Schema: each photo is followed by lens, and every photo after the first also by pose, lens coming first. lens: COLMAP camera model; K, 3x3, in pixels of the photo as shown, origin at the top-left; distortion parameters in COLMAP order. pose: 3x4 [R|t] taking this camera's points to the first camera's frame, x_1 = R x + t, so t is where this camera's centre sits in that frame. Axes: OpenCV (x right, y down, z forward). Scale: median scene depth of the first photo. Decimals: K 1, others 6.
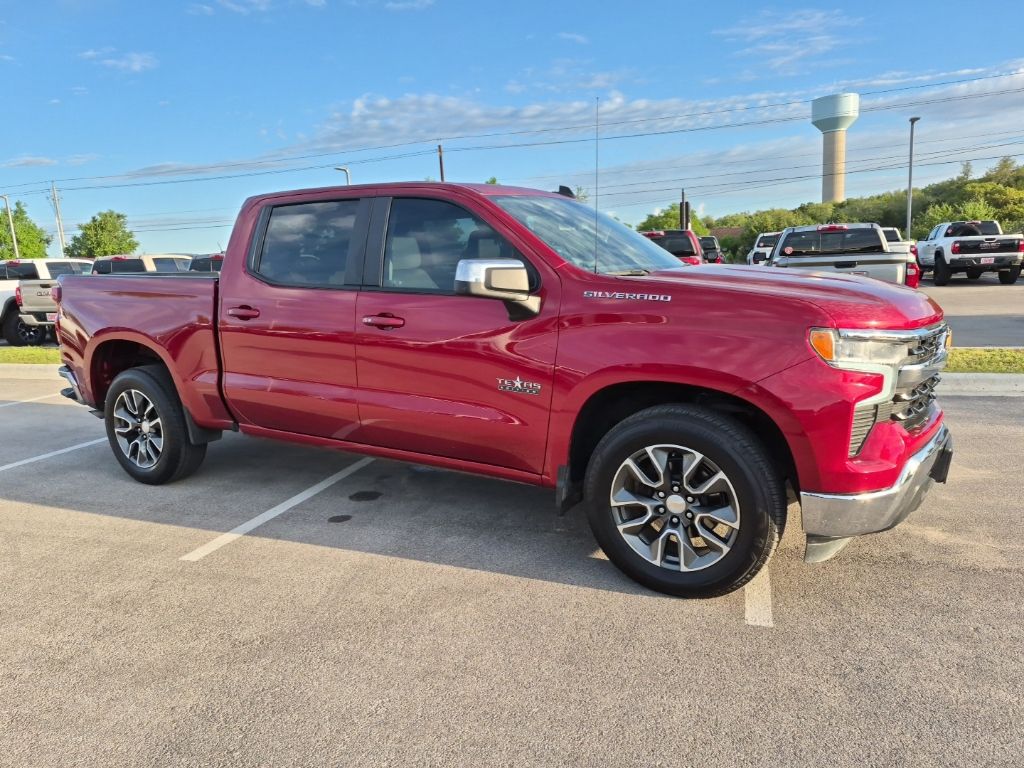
lens RADIAL K [[713.6, 0, 504.6], [0, 713.6, 392.9], [0, 0, 1]] dist [0.065538, -0.050336]
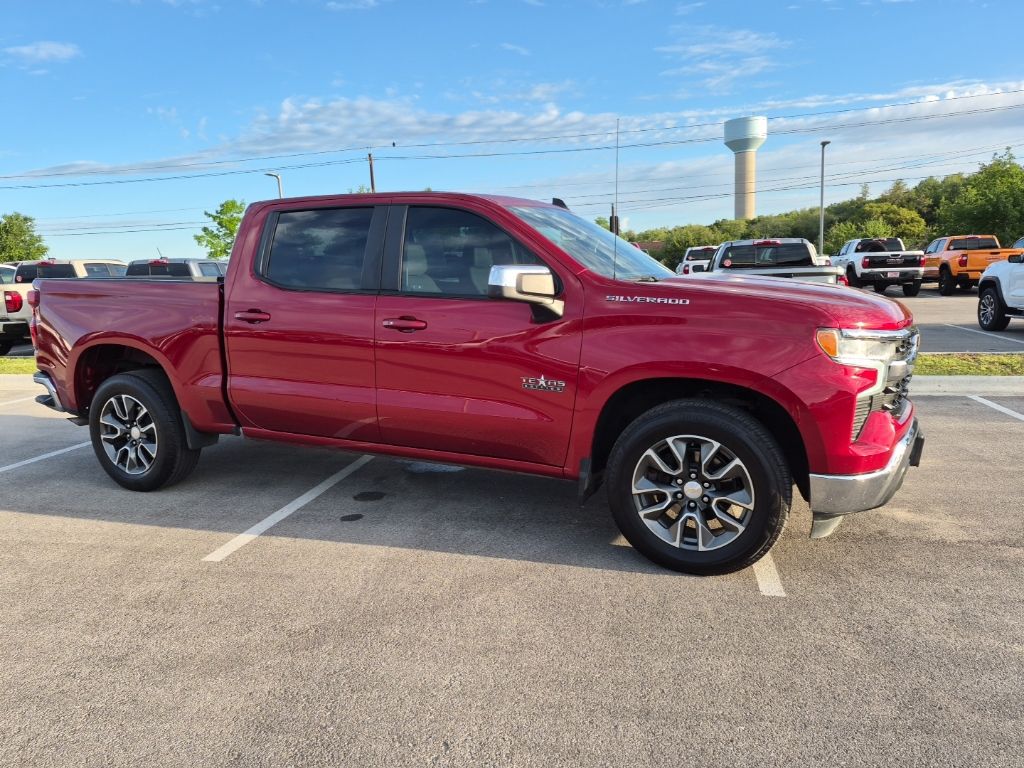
lens RADIAL K [[713.6, 0, 511.8], [0, 713.6, 392.7], [0, 0, 1]] dist [0.065538, -0.050336]
pose [[0.993784, -0.009313, 0.110934, -0.122456], [0.010881, 0.999849, -0.013532, 0.014490], [-0.110791, 0.014655, 0.993736, -0.046526]]
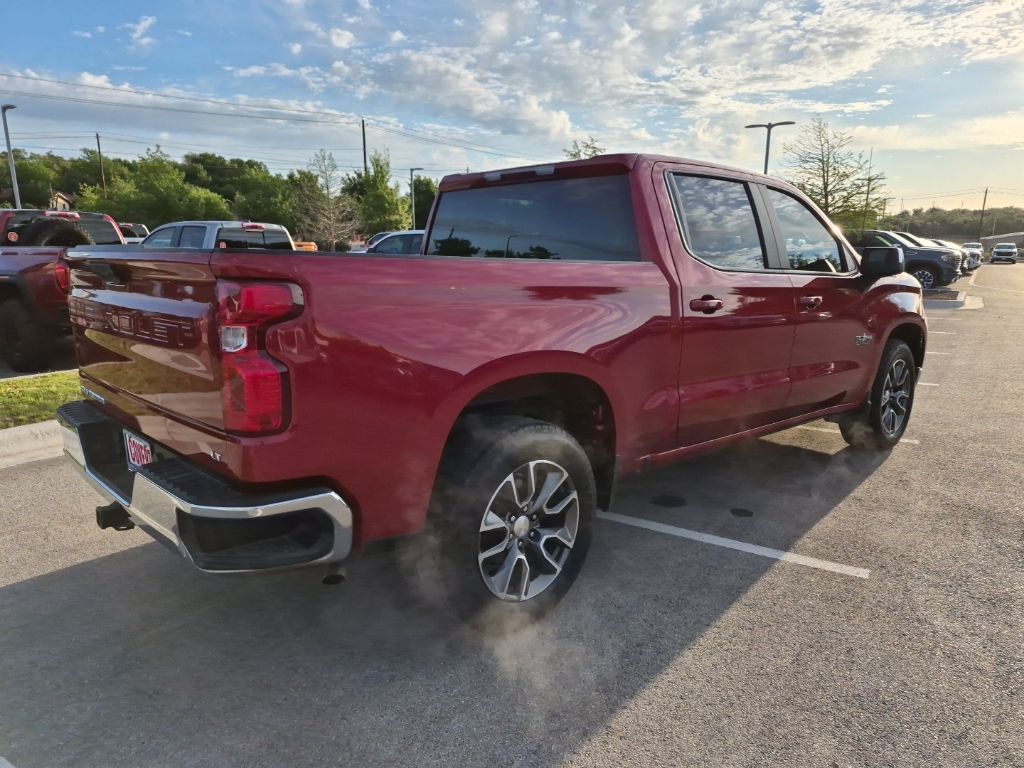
lens RADIAL K [[714.6, 0, 513.3], [0, 714.6, 390.7], [0, 0, 1]] dist [0.060240, -0.046988]
pose [[0.269577, -0.152738, 0.950789, -1.287362], [0.159244, 0.980819, 0.112412, -0.152214], [-0.949721, 0.121104, 0.288729, 1.058560]]
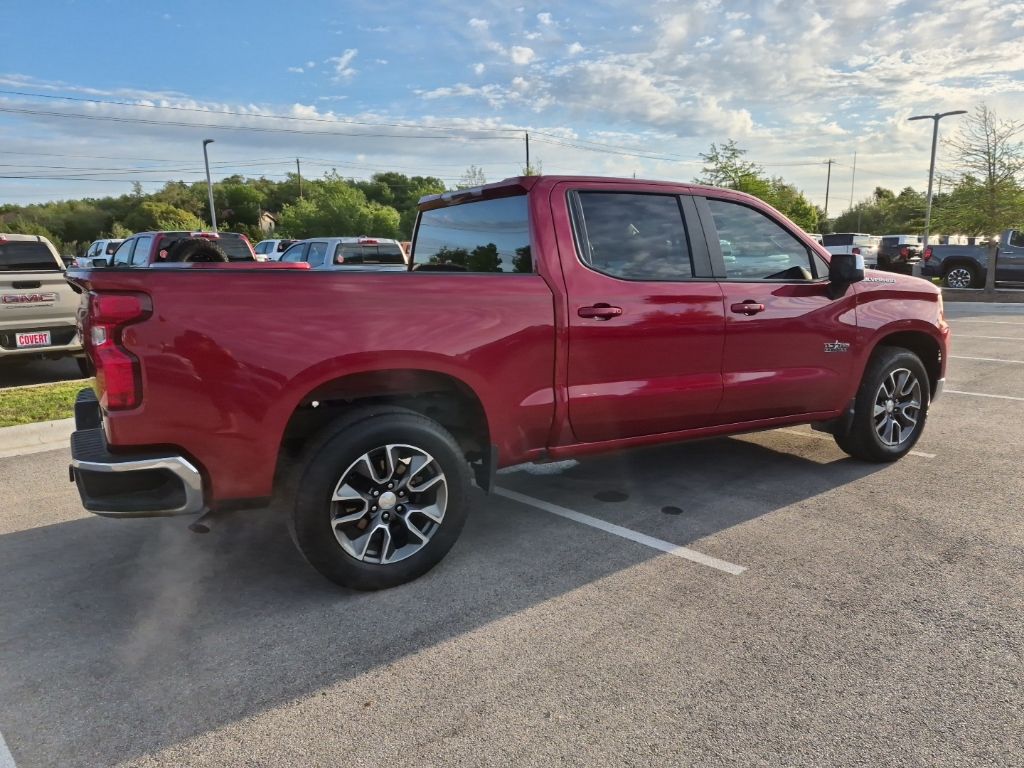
lens RADIAL K [[713.6, 0, 521.1], [0, 713.6, 385.2], [0, 0, 1]] dist [0.065538, -0.050336]
pose [[0.475465, -0.128537, 0.870294, -1.262170], [0.153345, 0.986233, 0.061884, -0.098754], [-0.866267, 0.104032, 0.488630, 0.719548]]
